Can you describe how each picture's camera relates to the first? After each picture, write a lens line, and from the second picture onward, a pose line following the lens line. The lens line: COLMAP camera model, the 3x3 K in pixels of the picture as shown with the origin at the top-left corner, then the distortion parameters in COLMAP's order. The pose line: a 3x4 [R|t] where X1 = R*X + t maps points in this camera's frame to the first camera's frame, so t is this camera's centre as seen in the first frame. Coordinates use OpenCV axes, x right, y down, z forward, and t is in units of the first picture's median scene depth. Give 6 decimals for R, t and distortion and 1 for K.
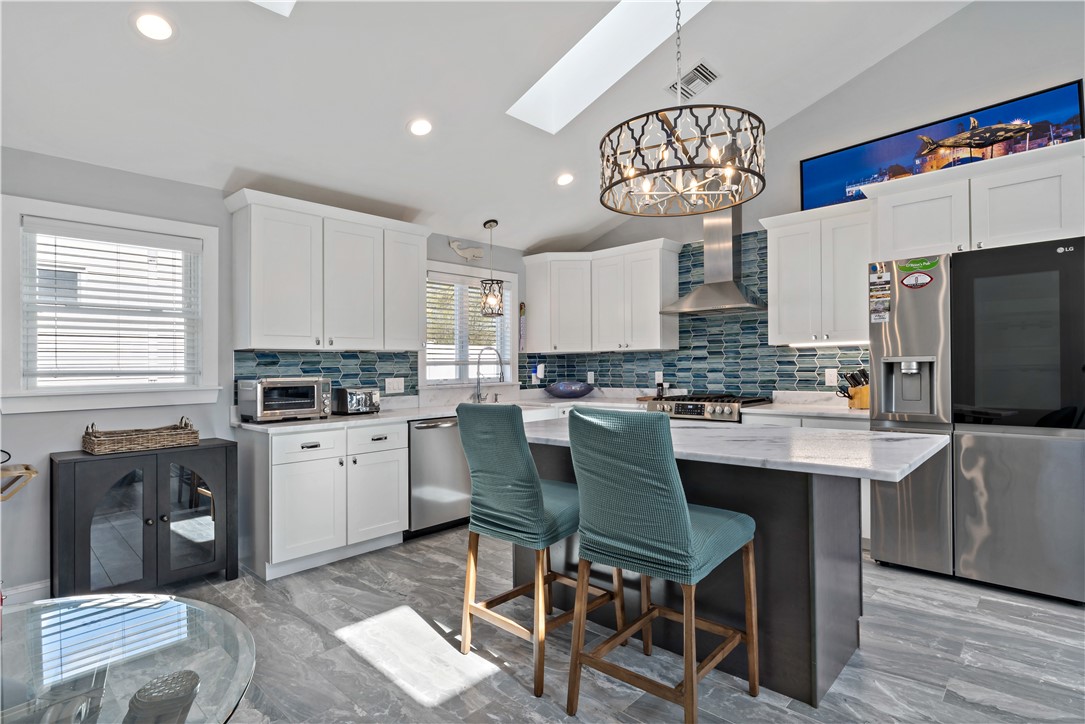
lens RADIAL K [[555.3, 0, 538.0], [0, 555.3, 364.1], [0, 0, 1]] dist [0.002669, 0.000213]
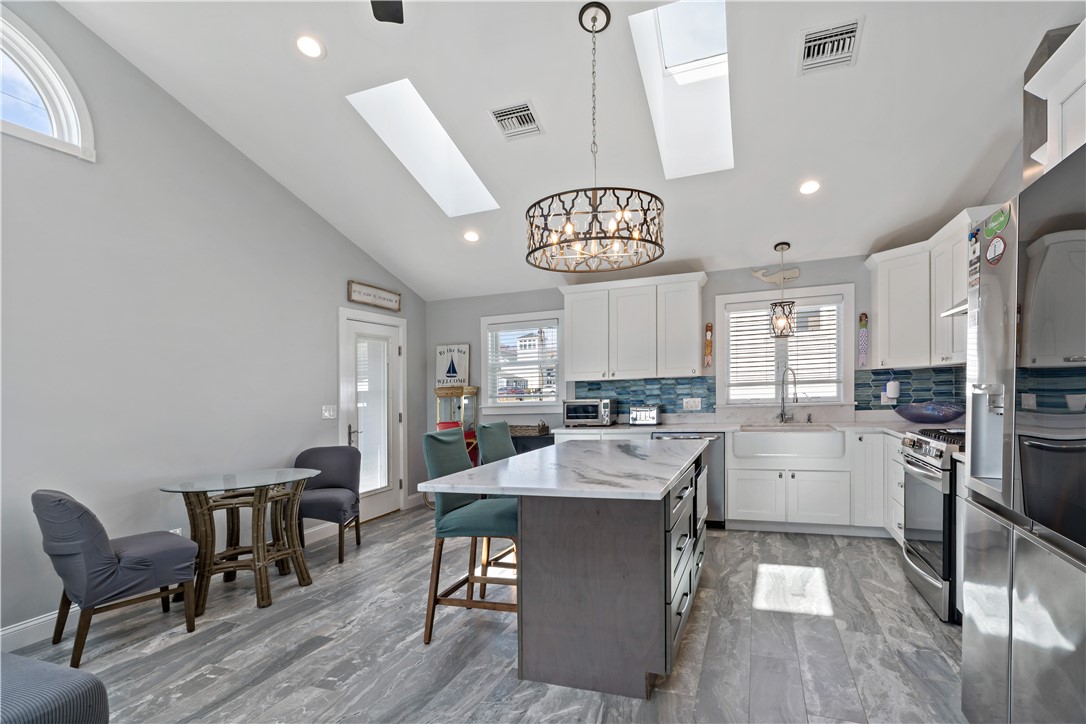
lens RADIAL K [[521.3, 0, 565.6], [0, 521.3, 397.0], [0, 0, 1]] dist [-0.013252, 0.001567]
pose [[0.409695, 0.016716, -0.912070, 0.670727], [0.032887, 0.998911, 0.033081, -0.024190], [0.911630, -0.043548, 0.408699, 0.266413]]
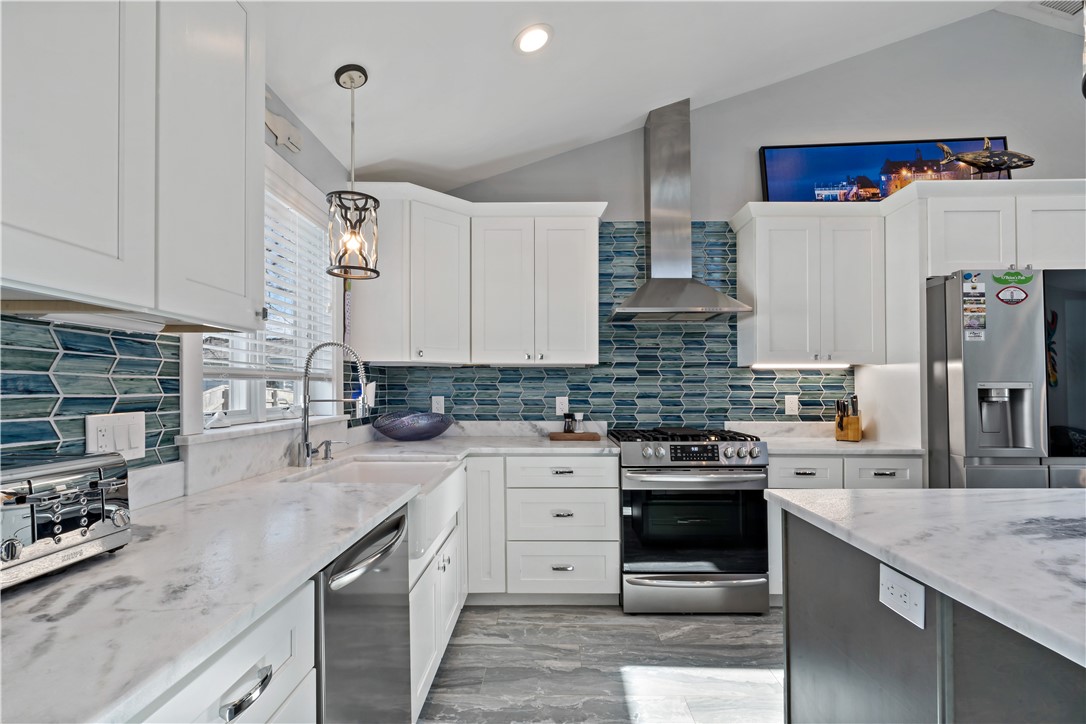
lens RADIAL K [[521.3, 0, 561.1], [0, 521.3, 392.4], [0, 0, 1]] dist [-0.013252, 0.001567]
pose [[0.735814, 0.010989, 0.677095, -0.266729], [-0.015950, 0.999872, 0.001107, 0.008378], [-0.676996, -0.011614, 0.735895, 0.603147]]
